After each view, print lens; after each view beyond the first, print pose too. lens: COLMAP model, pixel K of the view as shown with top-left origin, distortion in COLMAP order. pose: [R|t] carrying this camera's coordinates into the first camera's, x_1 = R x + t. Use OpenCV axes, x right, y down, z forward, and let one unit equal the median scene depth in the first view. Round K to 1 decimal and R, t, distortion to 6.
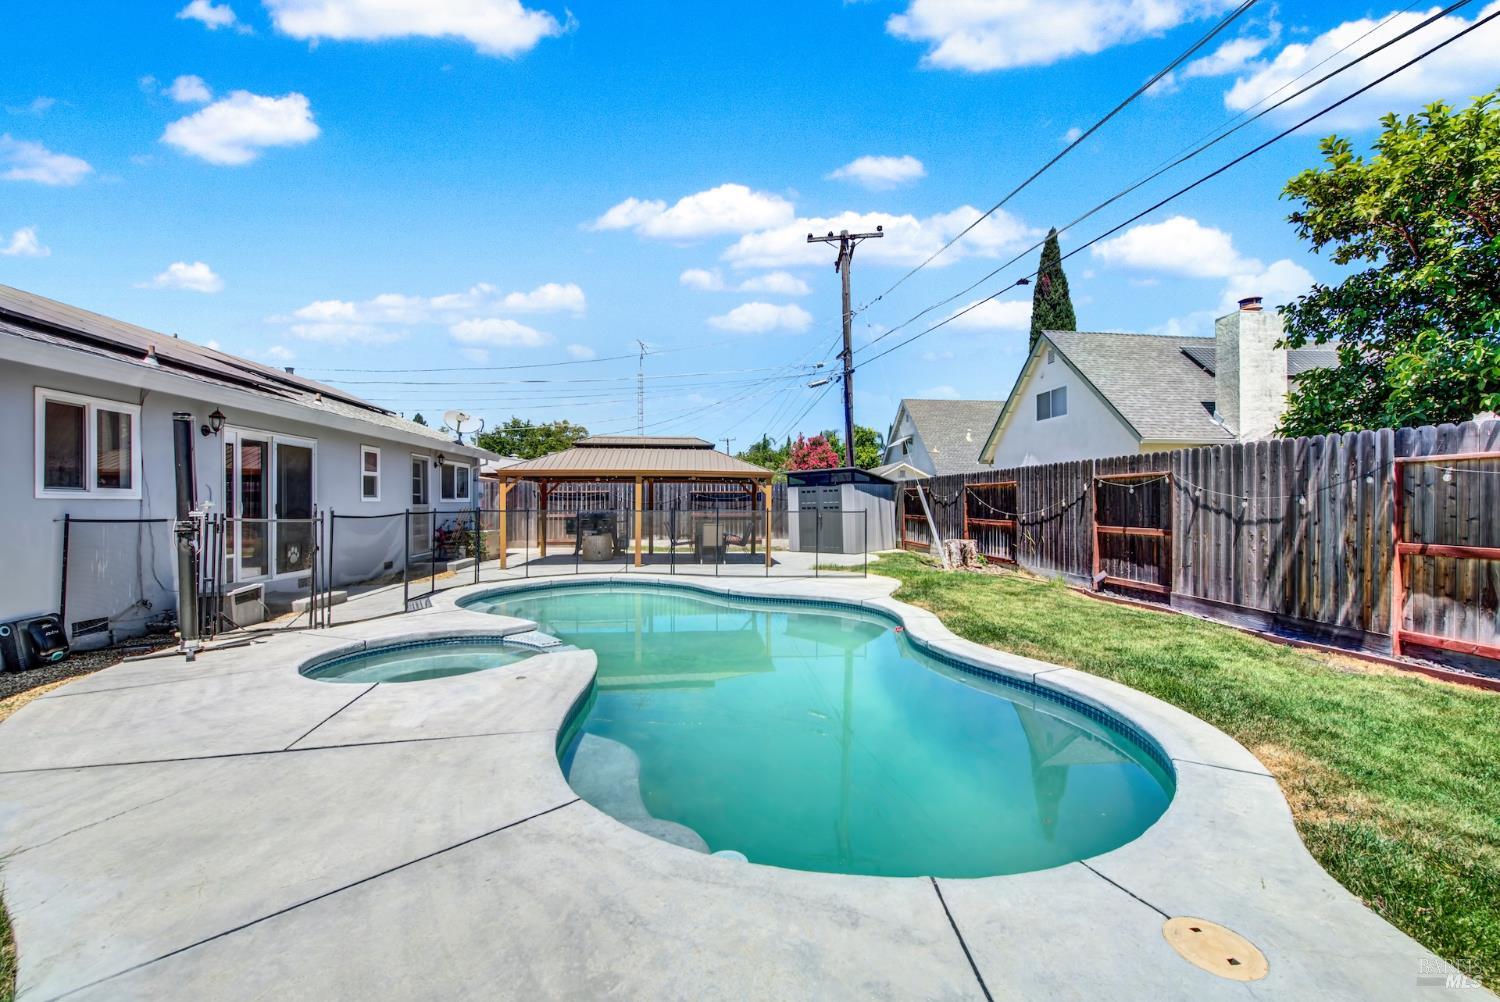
lens RADIAL K [[597.3, 0, 755.5], [0, 597.3, 505.0], [0, 0, 1]] dist [0.000306, -0.000980]
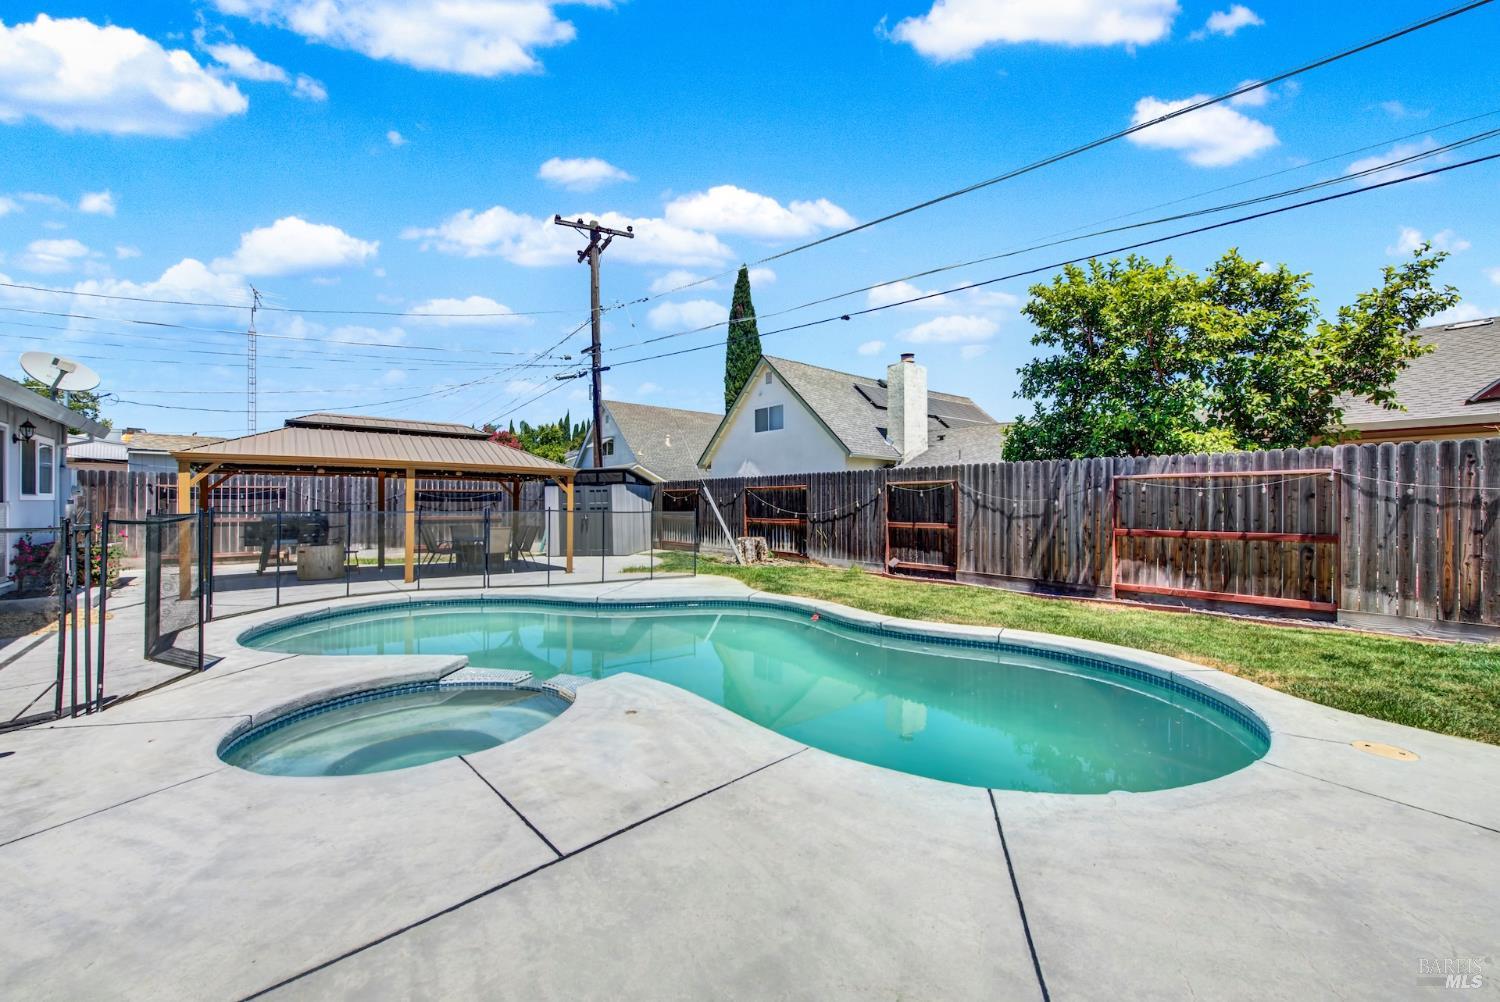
lens RADIAL K [[597.3, 0, 755.5], [0, 597.3, 505.0], [0, 0, 1]] dist [0.000306, -0.000980]
pose [[0.833456, 0.002448, 0.552581, -0.402952], [-0.000933, 0.999995, -0.003022, 0.003186], [-0.552586, 0.002003, 0.833454, 0.124478]]
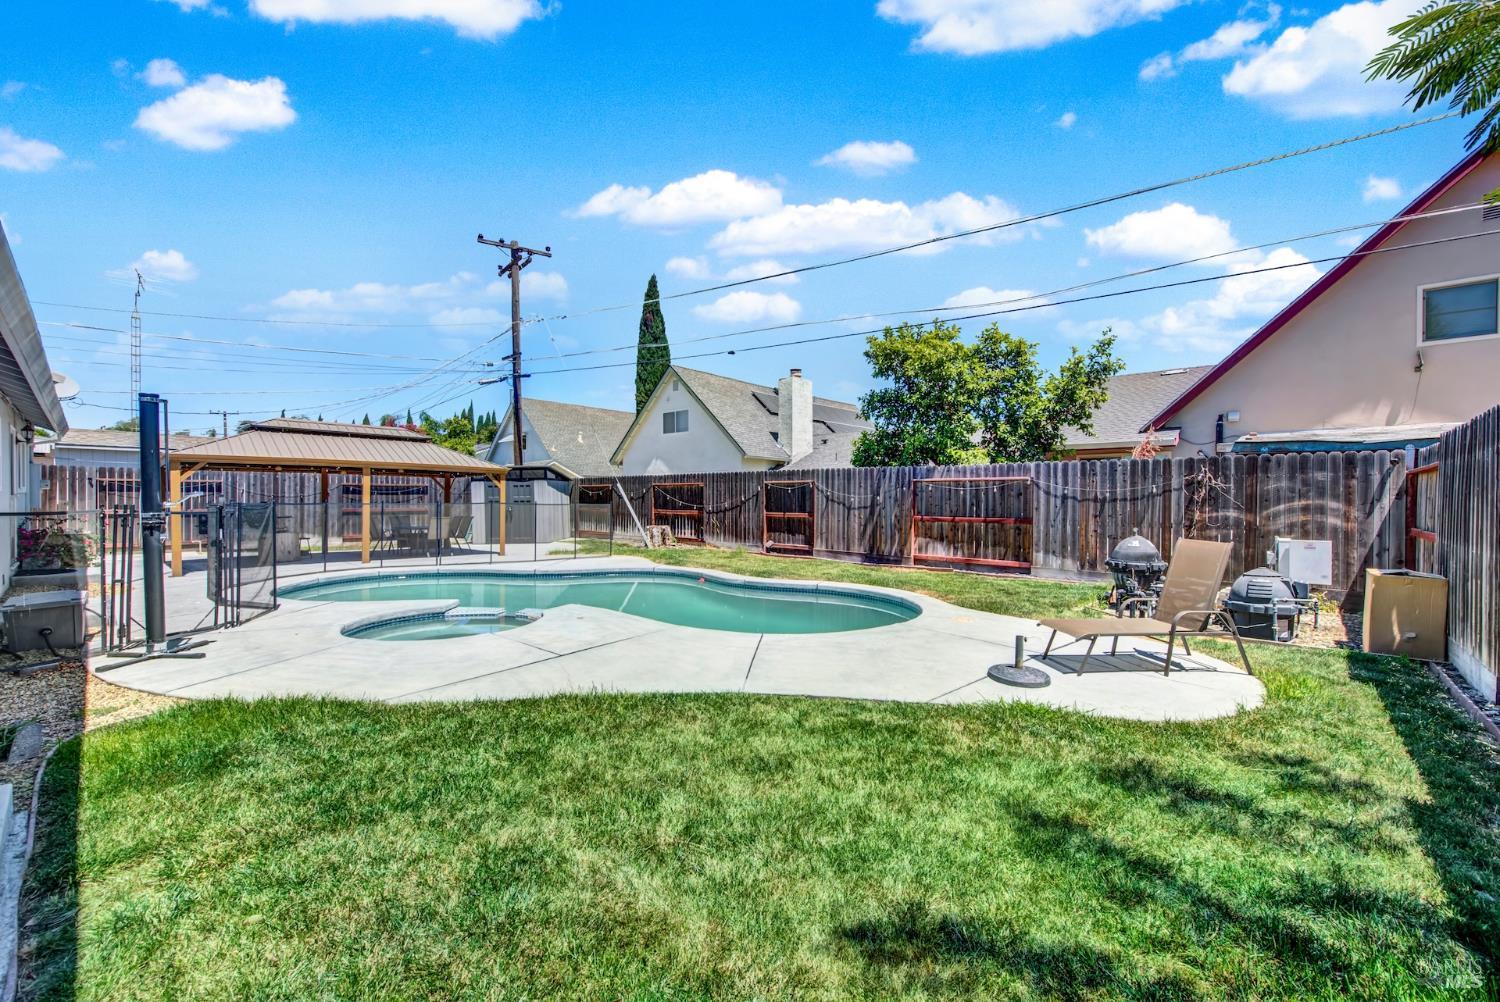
lens RADIAL K [[597.3, 0, 755.5], [0, 597.3, 505.0], [0, 0, 1]] dist [0.000306, -0.000980]
pose [[0.743621, -0.002239, 0.668598, -0.592571], [-0.003181, 0.999971, 0.006886, 0.003962], [-0.668594, -0.007248, 0.743592, -0.196769]]
